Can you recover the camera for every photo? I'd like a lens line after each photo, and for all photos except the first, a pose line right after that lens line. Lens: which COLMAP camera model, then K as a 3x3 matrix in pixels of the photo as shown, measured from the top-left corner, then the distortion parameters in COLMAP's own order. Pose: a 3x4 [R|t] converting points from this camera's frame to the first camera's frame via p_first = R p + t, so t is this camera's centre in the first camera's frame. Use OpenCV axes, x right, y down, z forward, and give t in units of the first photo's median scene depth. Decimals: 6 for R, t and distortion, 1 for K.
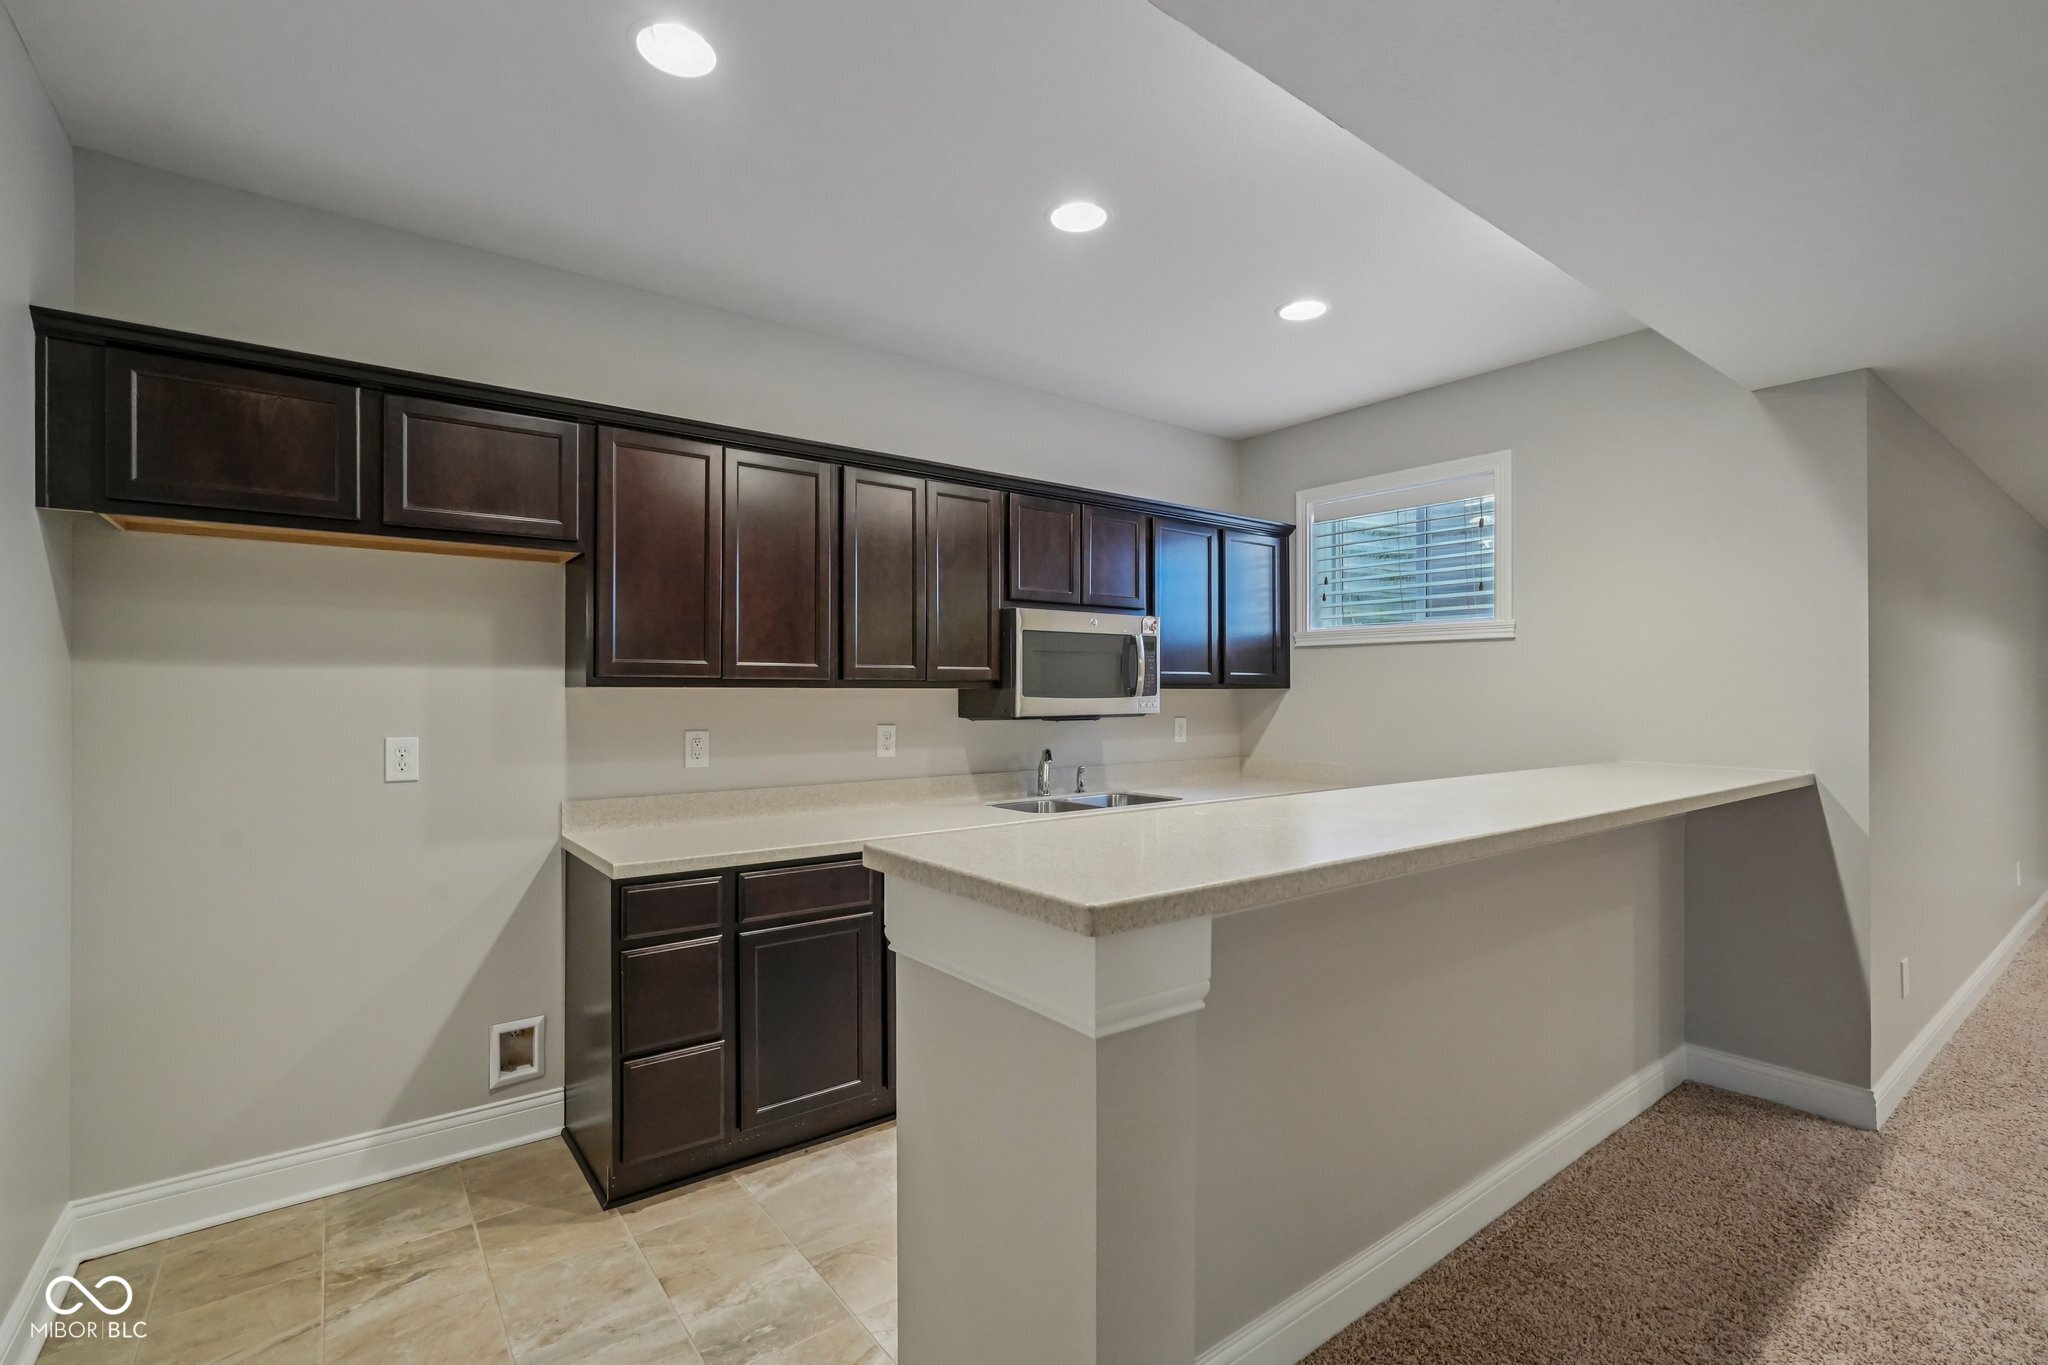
lens RADIAL K [[910.6, 0, 1031.6], [0, 910.6, 689.3], [0, 0, 1]] dist [-0.005909, 0.004119]
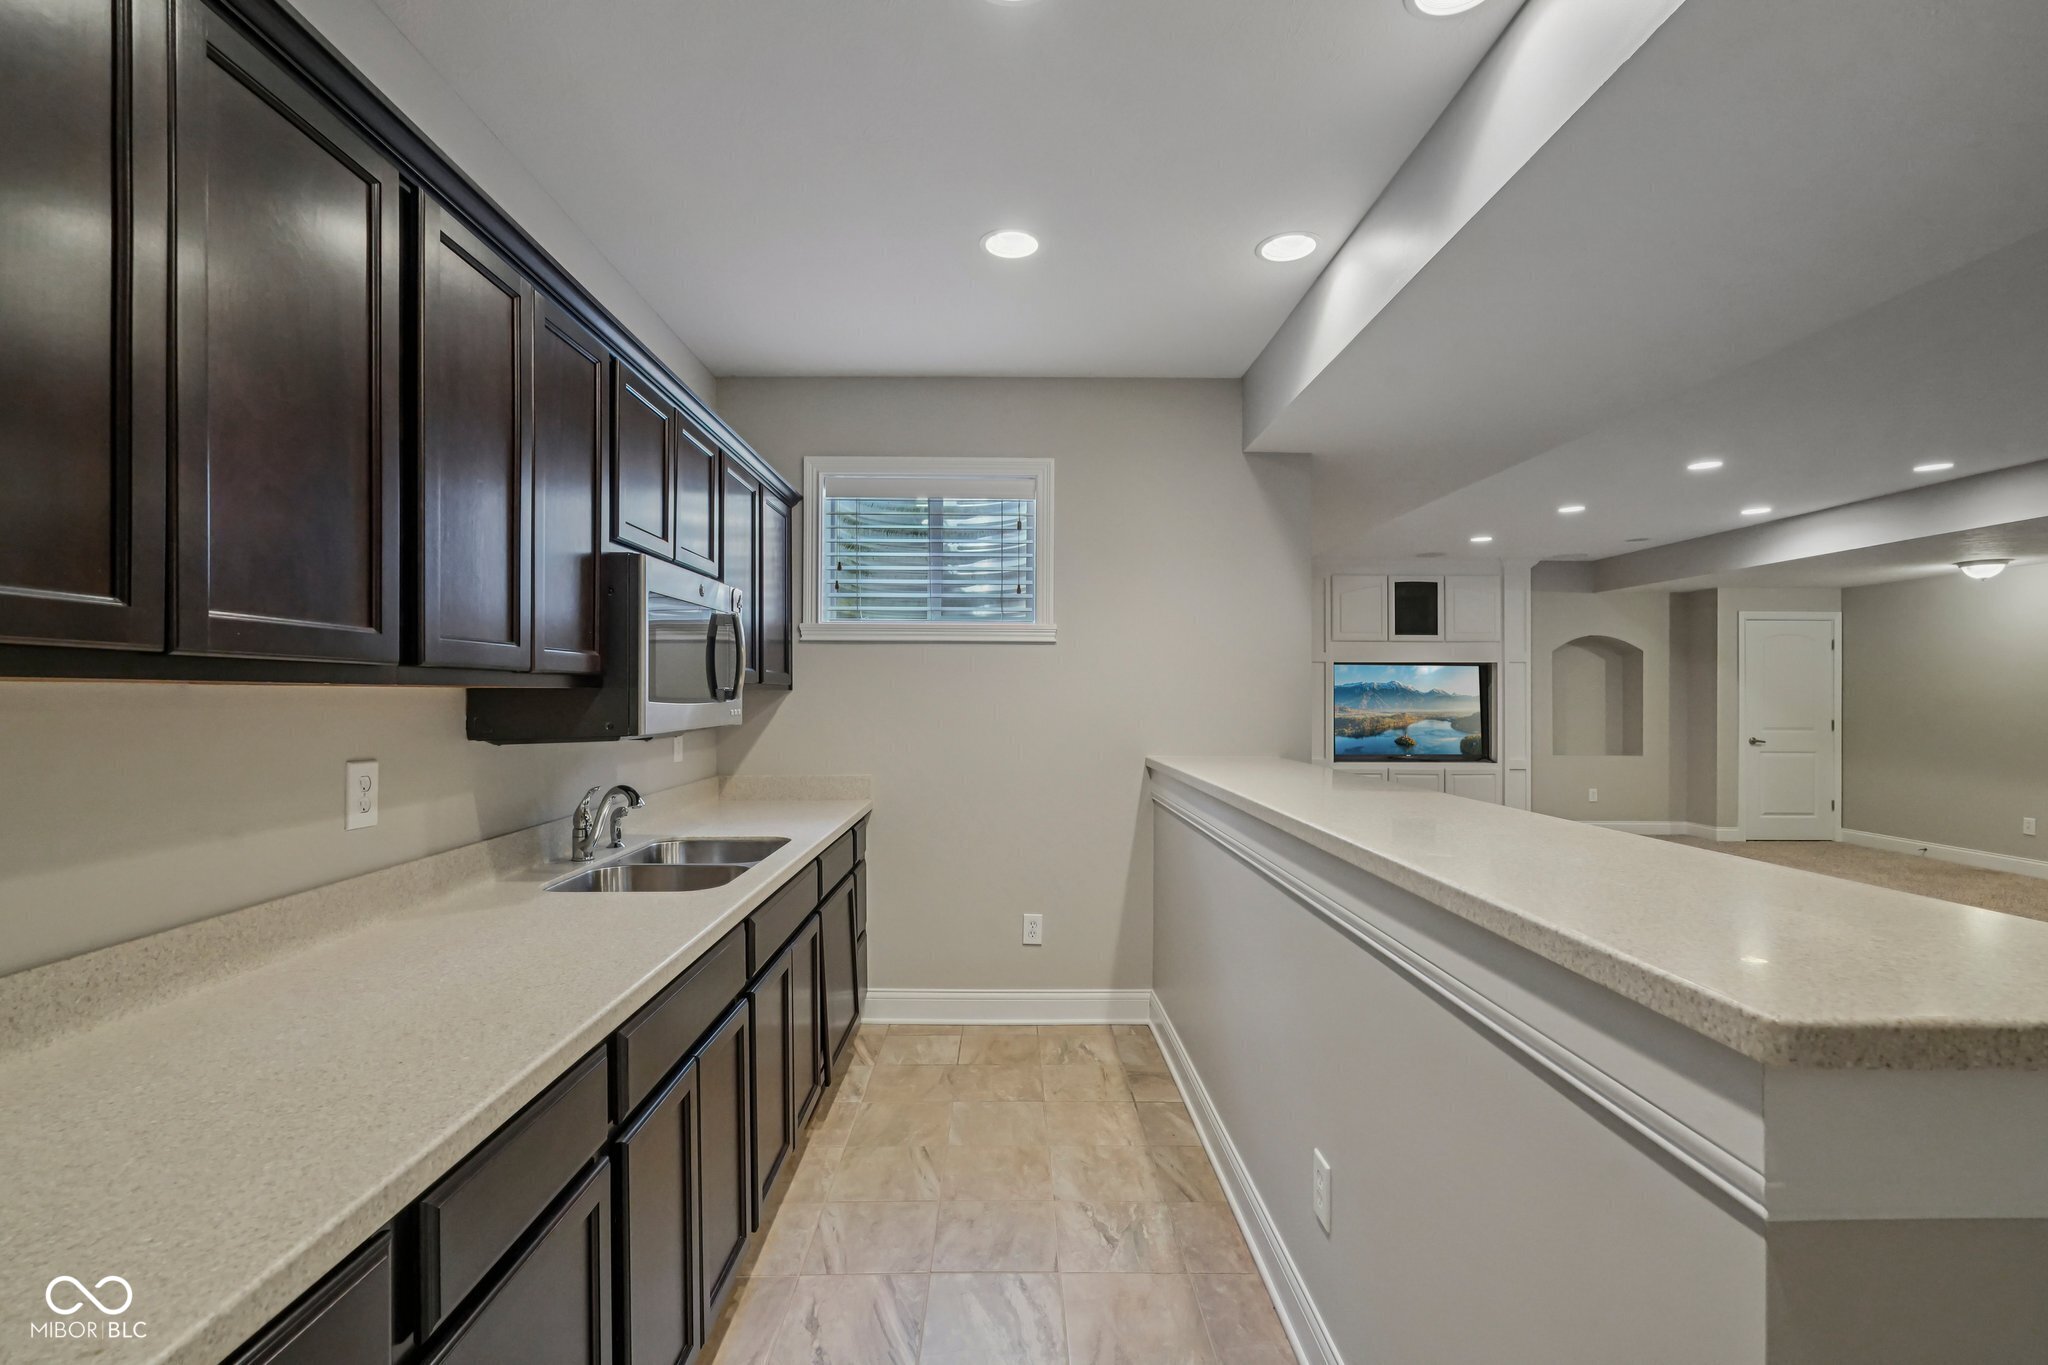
lens RADIAL K [[910.6, 0, 1030.2], [0, 910.6, 697.1], [0, 0, 1]] dist [-0.005909, 0.004119]
pose [[0.621273, -0.000020, 0.783594, -0.296111], [-0.004664, 0.999982, 0.003723, 0.001289], [-0.783581, -0.005968, 0.621261, 0.390813]]
